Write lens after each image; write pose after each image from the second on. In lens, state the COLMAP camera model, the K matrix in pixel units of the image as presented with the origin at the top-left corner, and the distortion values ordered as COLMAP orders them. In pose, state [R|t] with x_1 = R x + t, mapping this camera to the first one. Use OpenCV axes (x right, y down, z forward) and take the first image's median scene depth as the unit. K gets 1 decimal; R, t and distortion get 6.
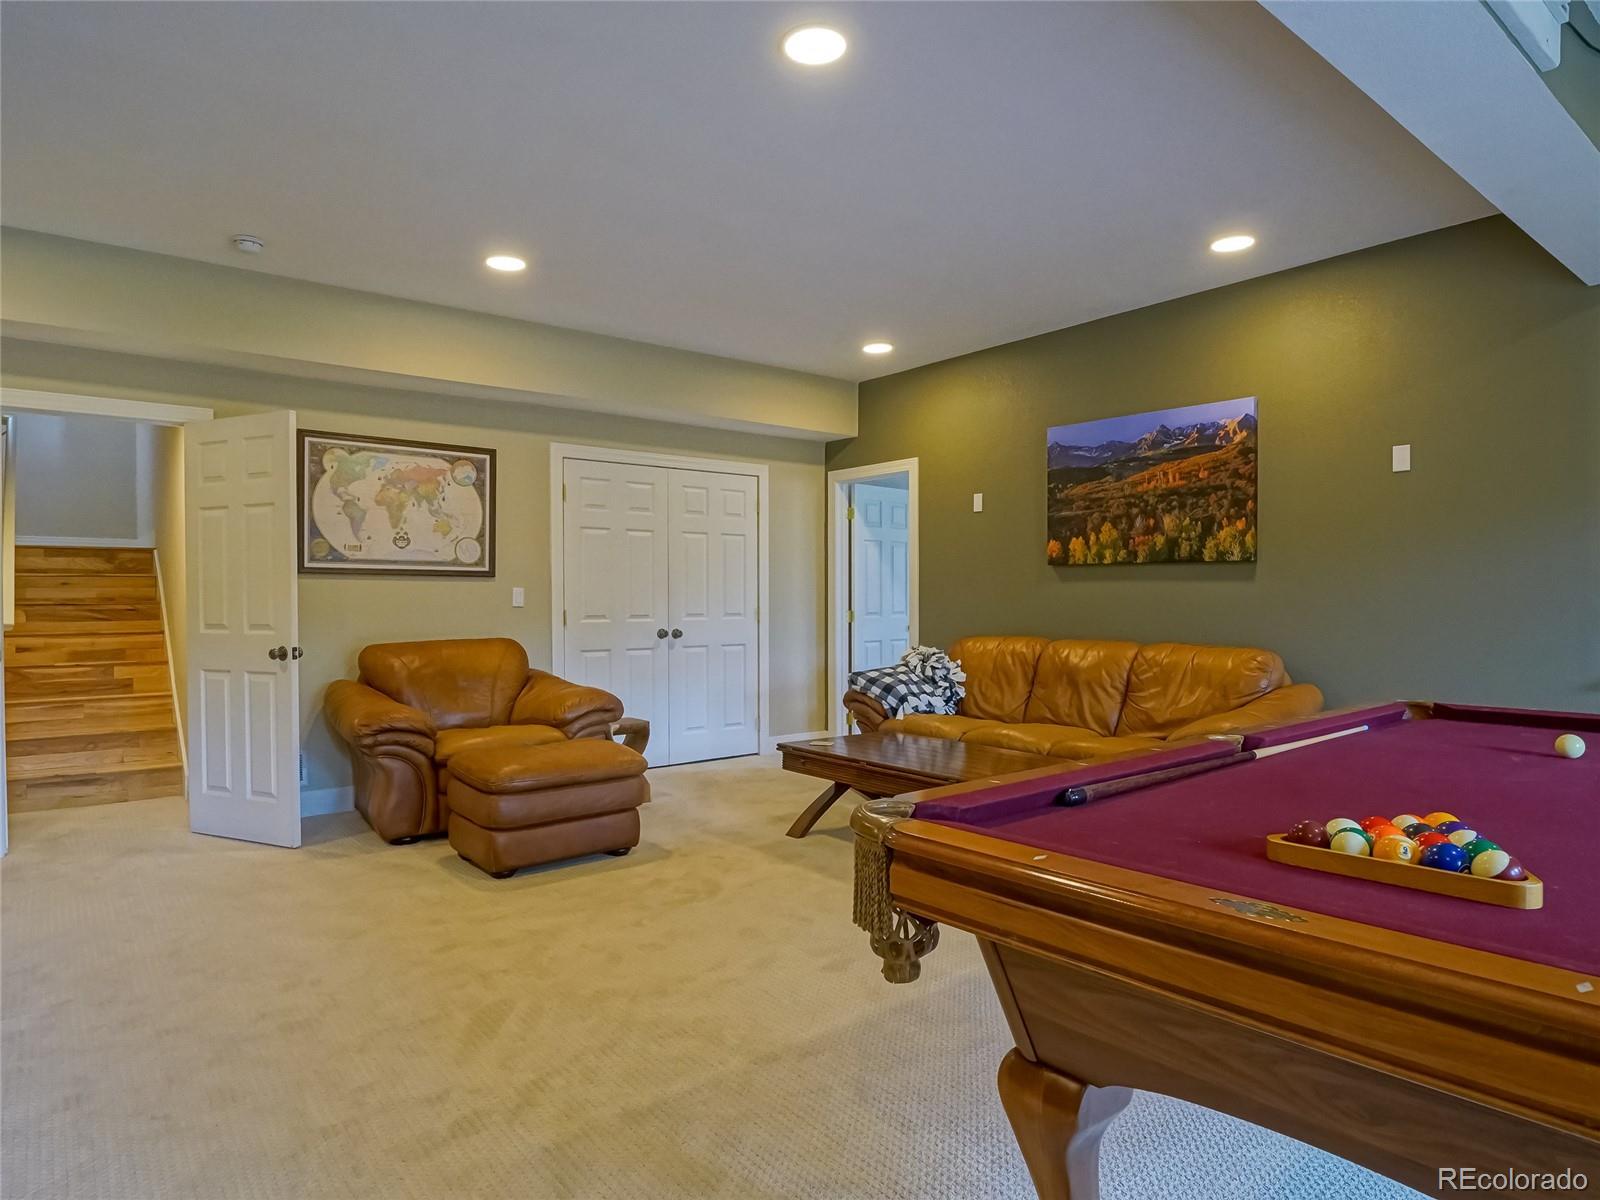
lens RADIAL K [[961.9, 0, 795.4], [0, 961.9, 608.6], [0, 0, 1]] dist [-0.029090, -0.001882]
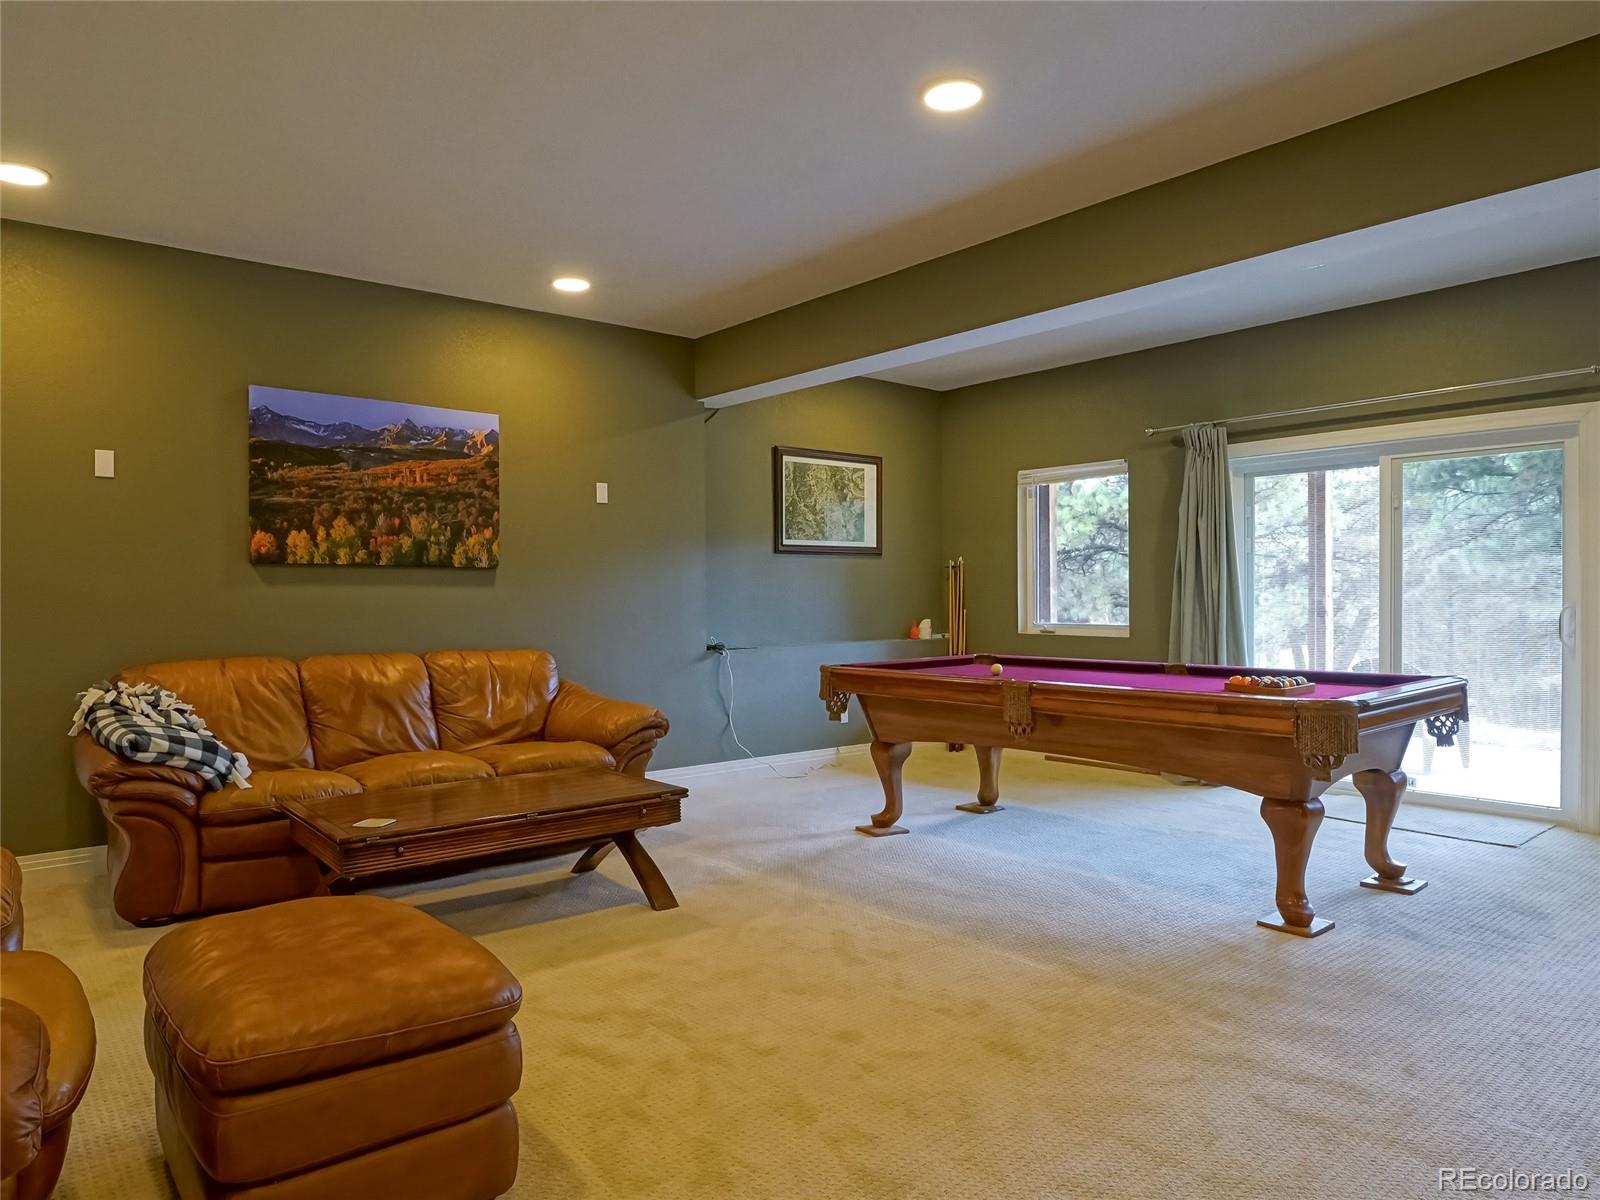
lens RADIAL K [[961.9, 0, 795.4], [0, 961.9, 608.6], [0, 0, 1]] dist [-0.029090, -0.001882]
pose [[-0.019548, -0.002517, 0.999806, -0.555057], [0.029204, 0.999569, 0.003088, 0.001415], [-0.999382, 0.029259, -0.019466, 0.638145]]
